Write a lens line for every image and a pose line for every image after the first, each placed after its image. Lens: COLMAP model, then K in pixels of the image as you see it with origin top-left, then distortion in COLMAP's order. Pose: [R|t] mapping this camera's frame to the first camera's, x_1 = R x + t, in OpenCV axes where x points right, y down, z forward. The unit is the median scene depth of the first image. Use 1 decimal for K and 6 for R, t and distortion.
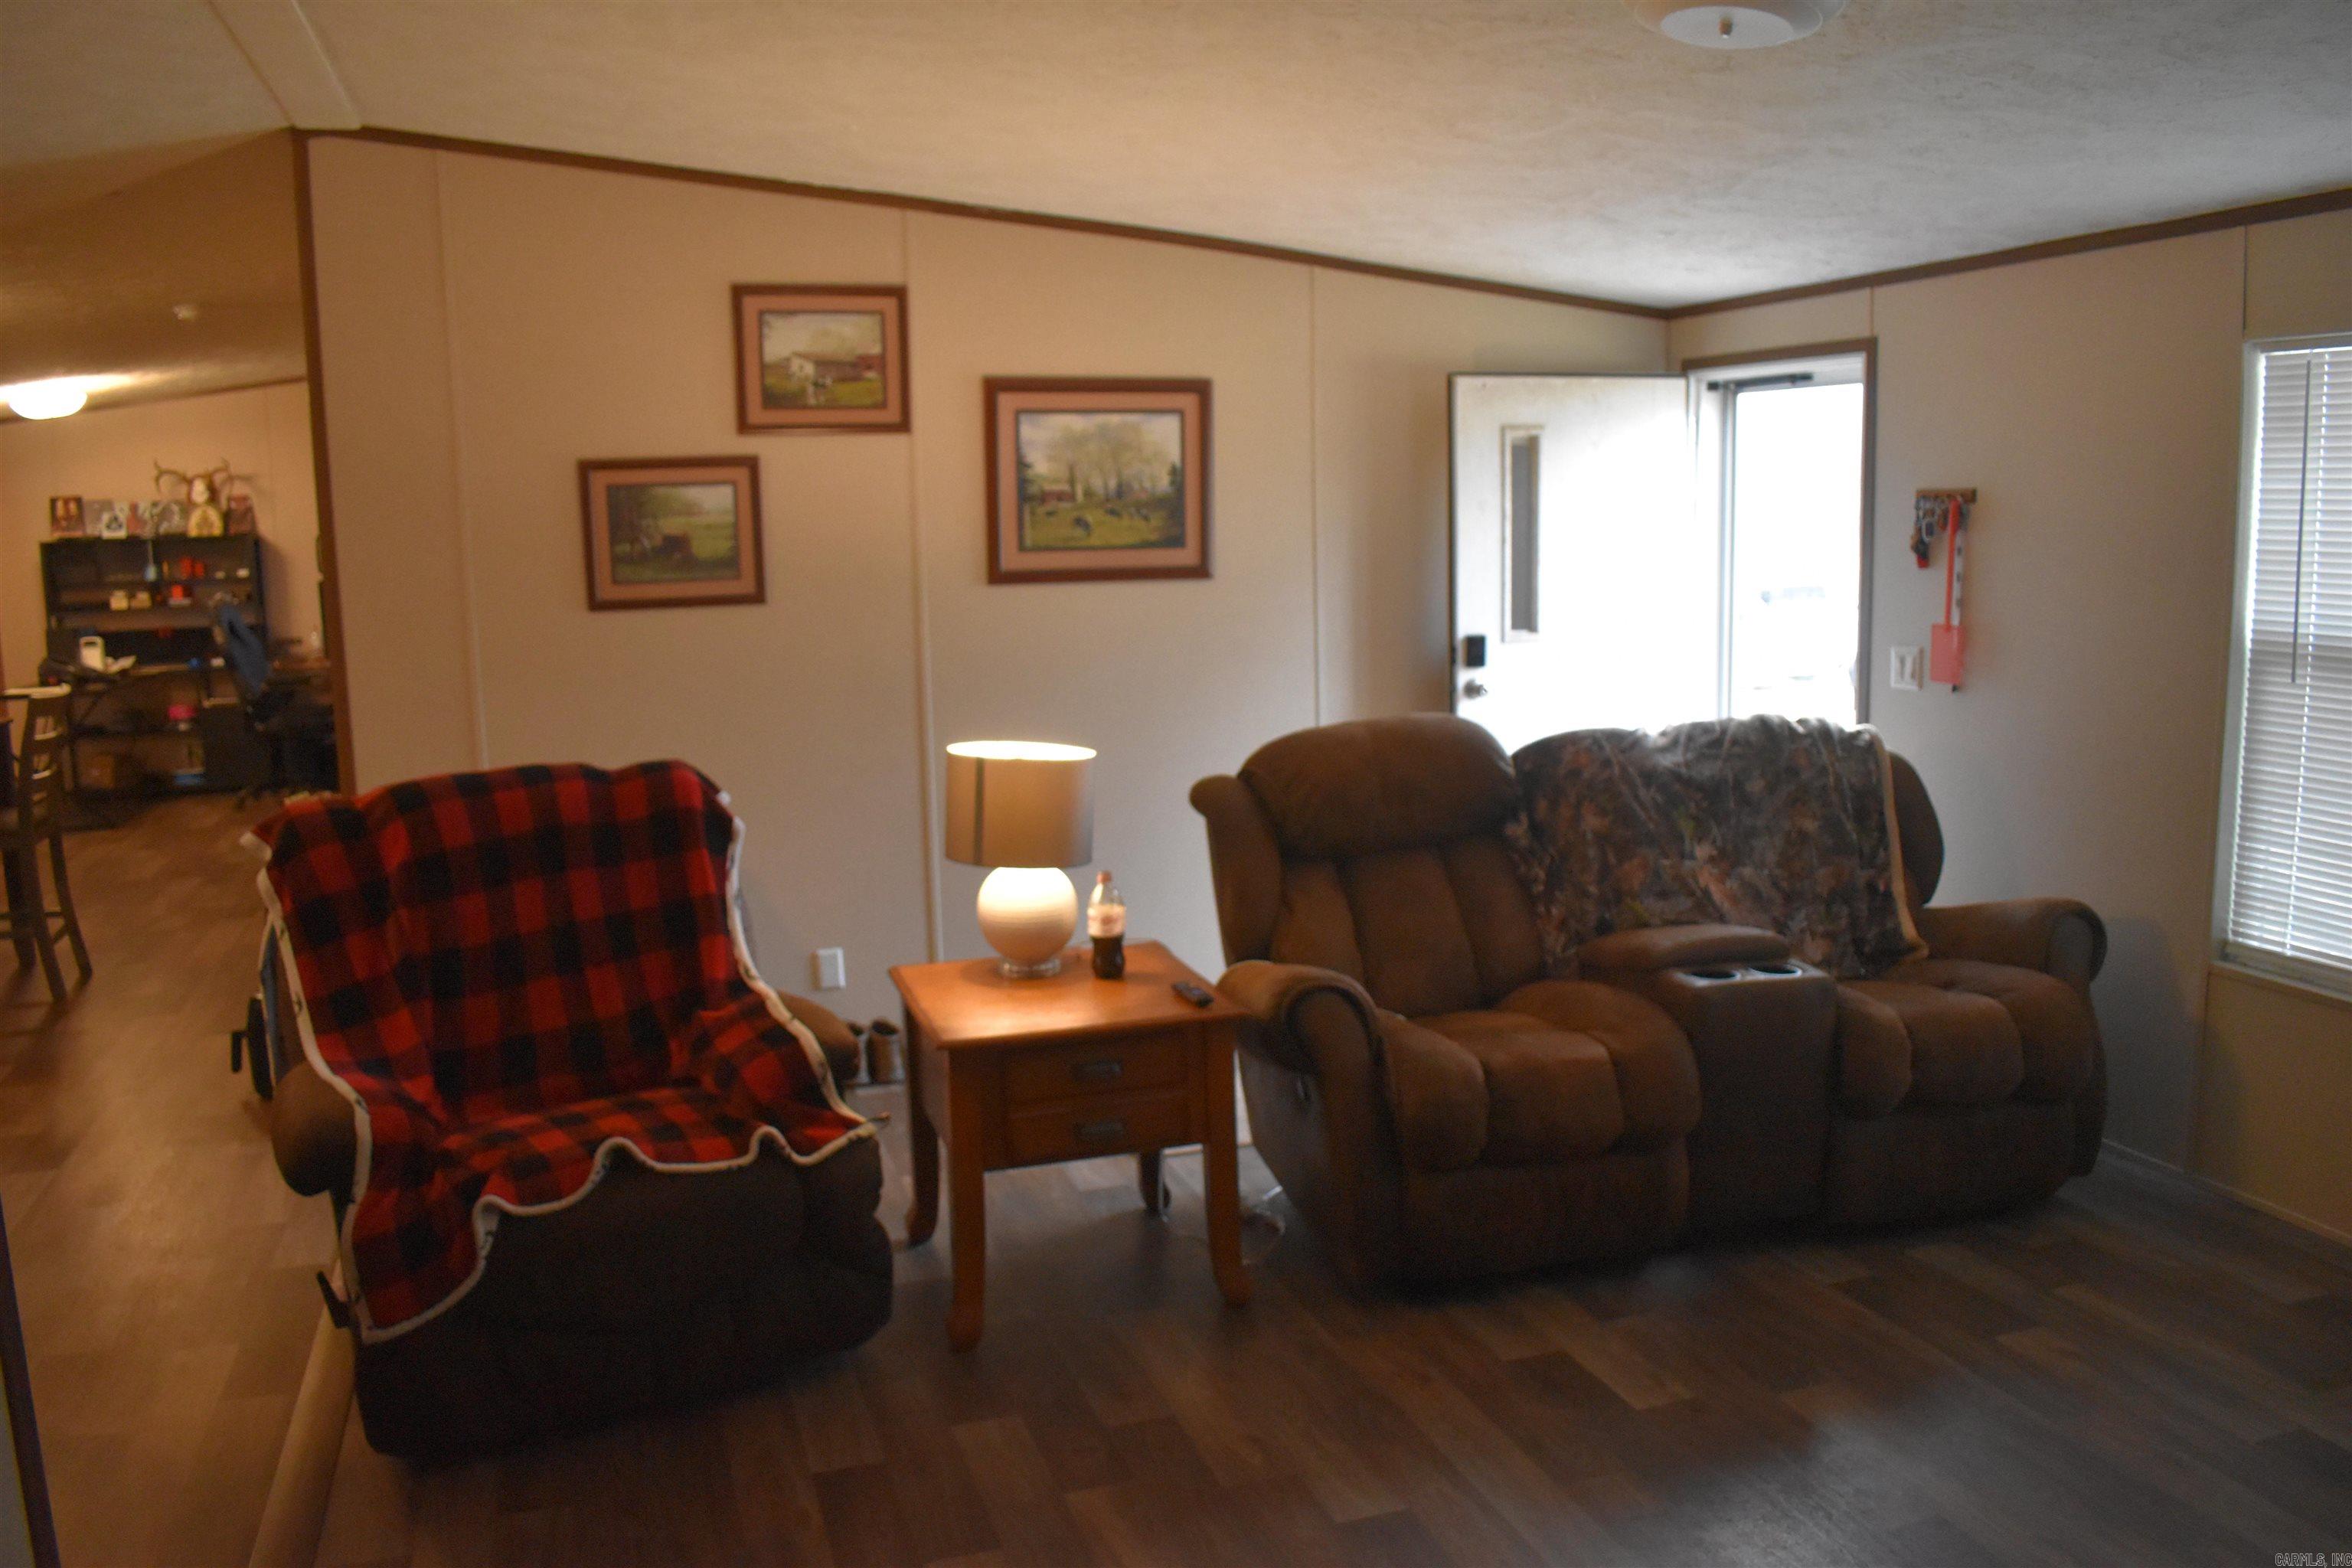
lens RADIAL K [[1848.1, 0, 1166.8], [0, 1848.1, 790.4], [0, 0, 1]] dist [-0.094179, 0.016798]
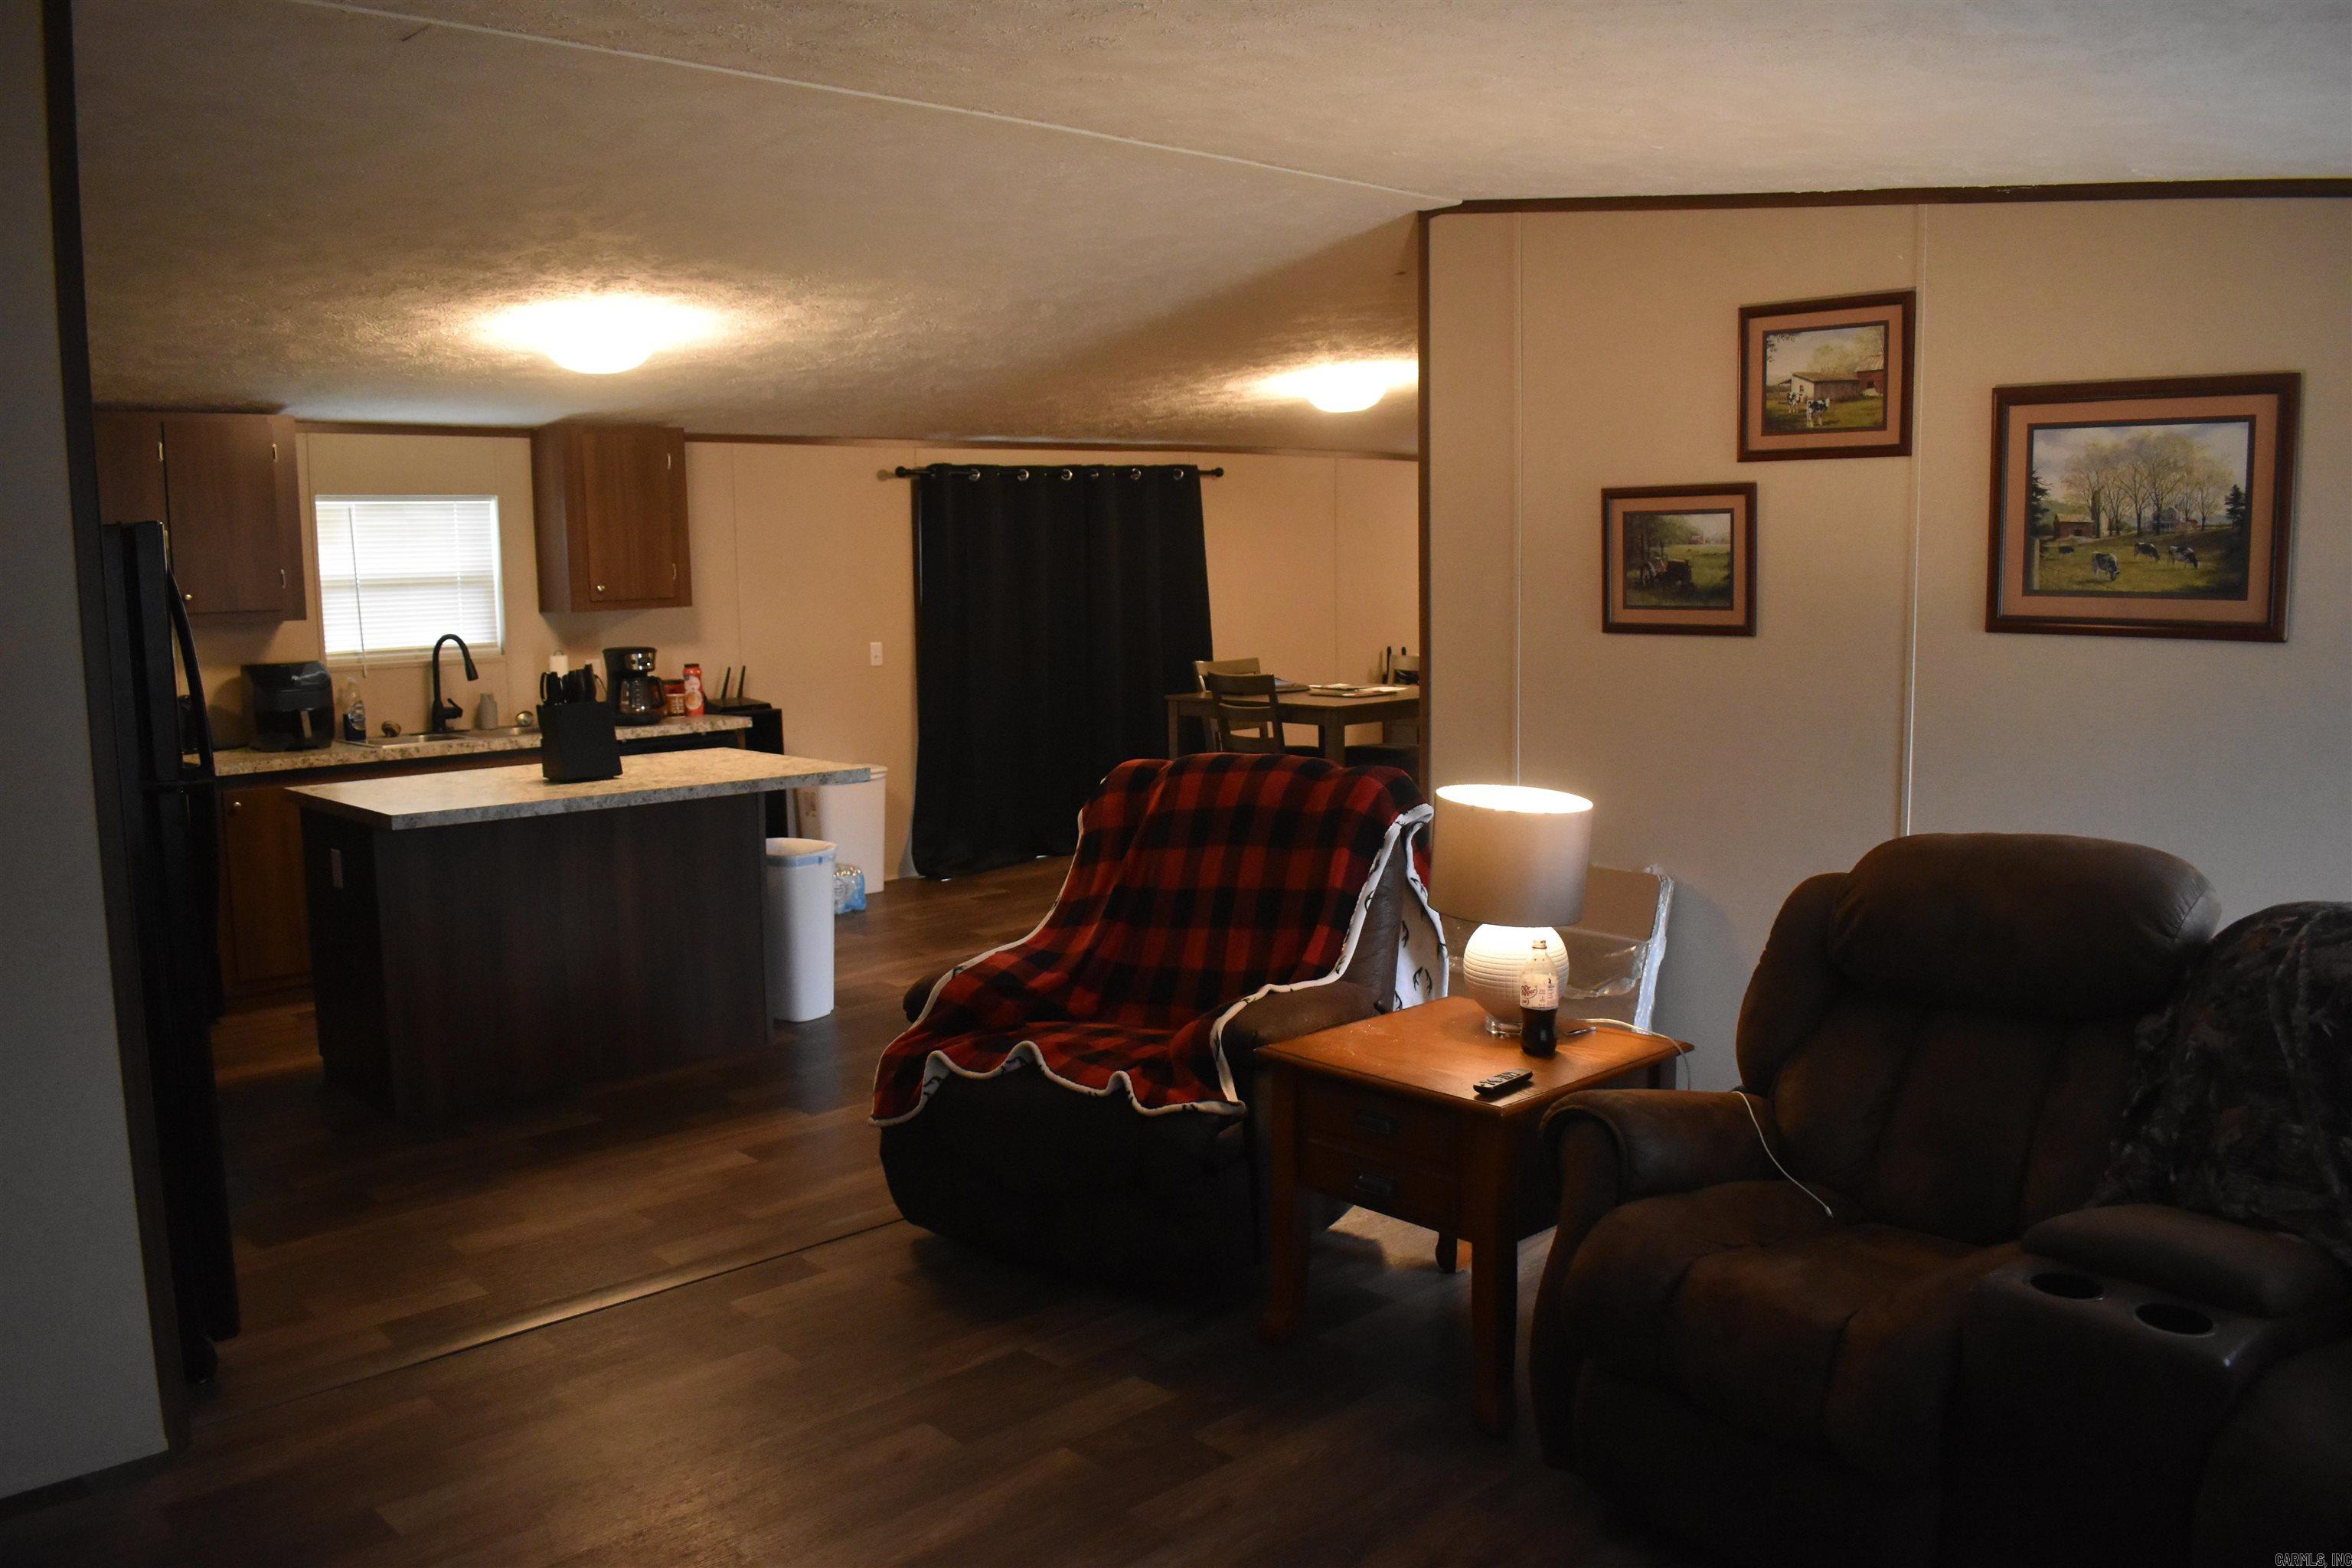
lens RADIAL K [[1848.1, 0, 1166.0], [0, 1848.1, 787.4], [0, 0, 1]] dist [-0.094179, 0.016798]
pose [[0.421295, 0.128908, -0.897715, 0.522635], [-0.132329, 0.987991, 0.079770, -0.059285], [0.897218, 0.085187, 0.433294, 0.316173]]
